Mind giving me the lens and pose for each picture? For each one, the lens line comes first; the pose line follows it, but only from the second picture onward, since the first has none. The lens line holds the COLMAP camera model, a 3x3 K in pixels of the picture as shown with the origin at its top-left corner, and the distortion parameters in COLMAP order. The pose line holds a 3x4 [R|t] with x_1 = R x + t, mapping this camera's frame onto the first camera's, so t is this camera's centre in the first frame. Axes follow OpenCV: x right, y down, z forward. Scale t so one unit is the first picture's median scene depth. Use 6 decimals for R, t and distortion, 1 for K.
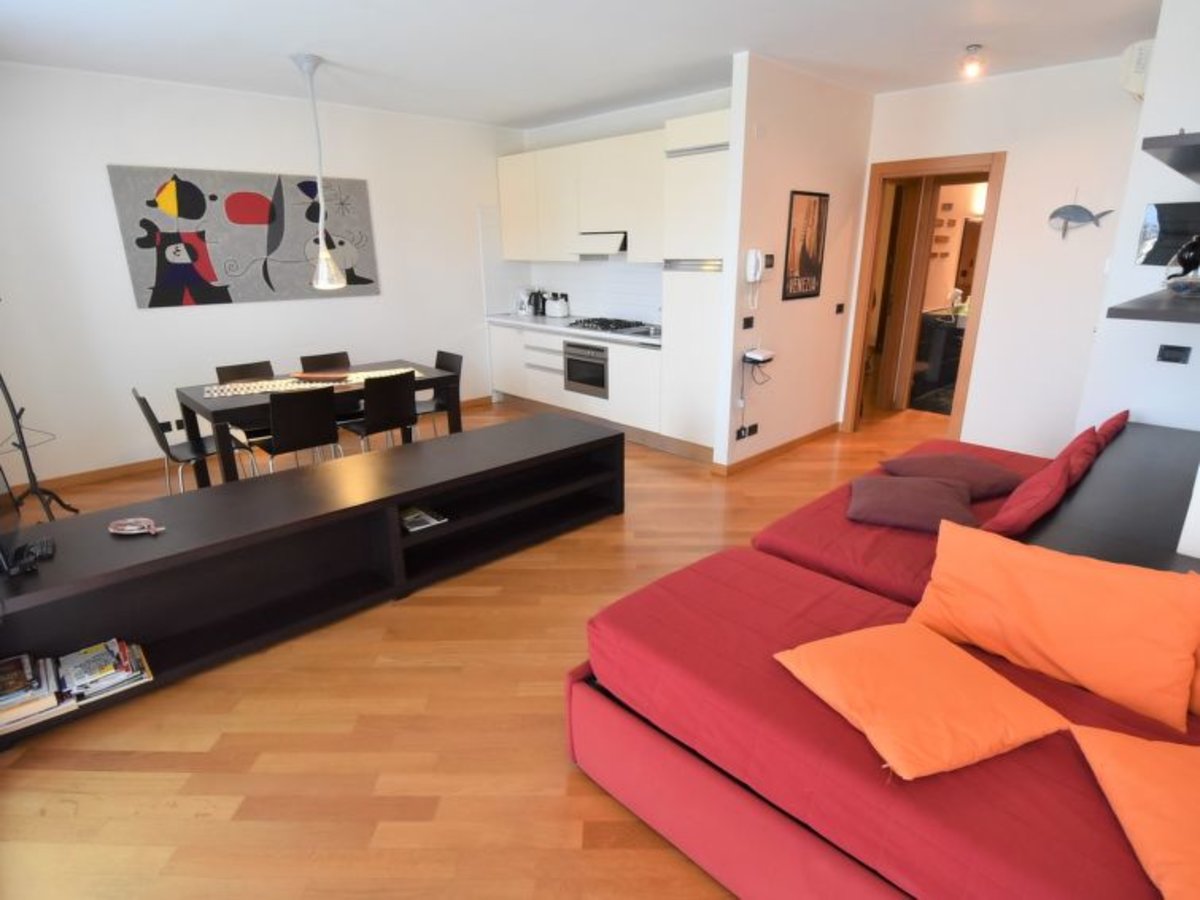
lens RADIAL K [[619.5, 0, 600.0], [0, 619.5, 450.0], [0, 0, 1]] dist [0.018952, -0.026314]
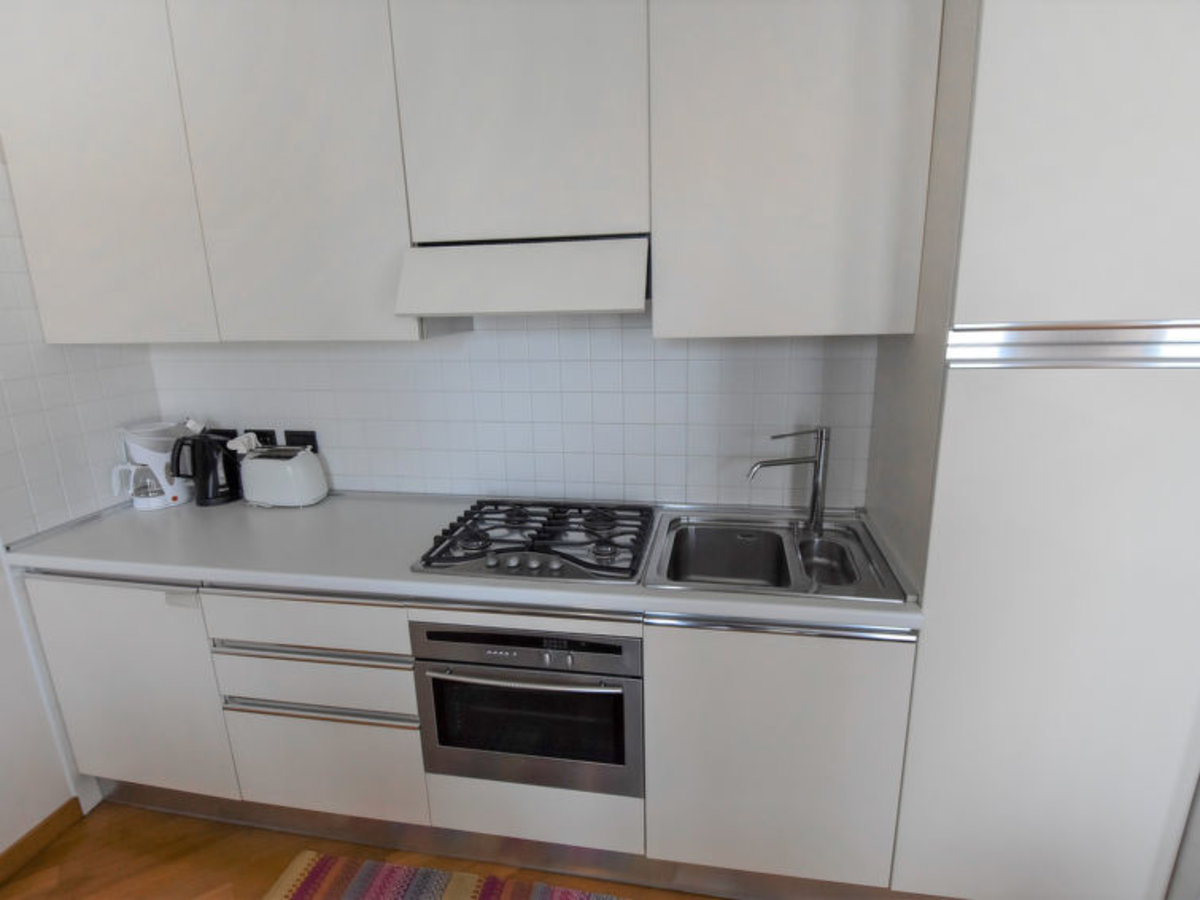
lens RADIAL K [[619.5, 0, 600.0], [0, 619.5, 450.0], [0, 0, 1]] dist [0.018952, -0.026314]
pose [[0.805108, -0.153677, 0.572874, -0.175152], [0.200488, 0.979512, -0.019003, -0.291623], [-0.558217, 0.130154, 0.819423, 0.910876]]
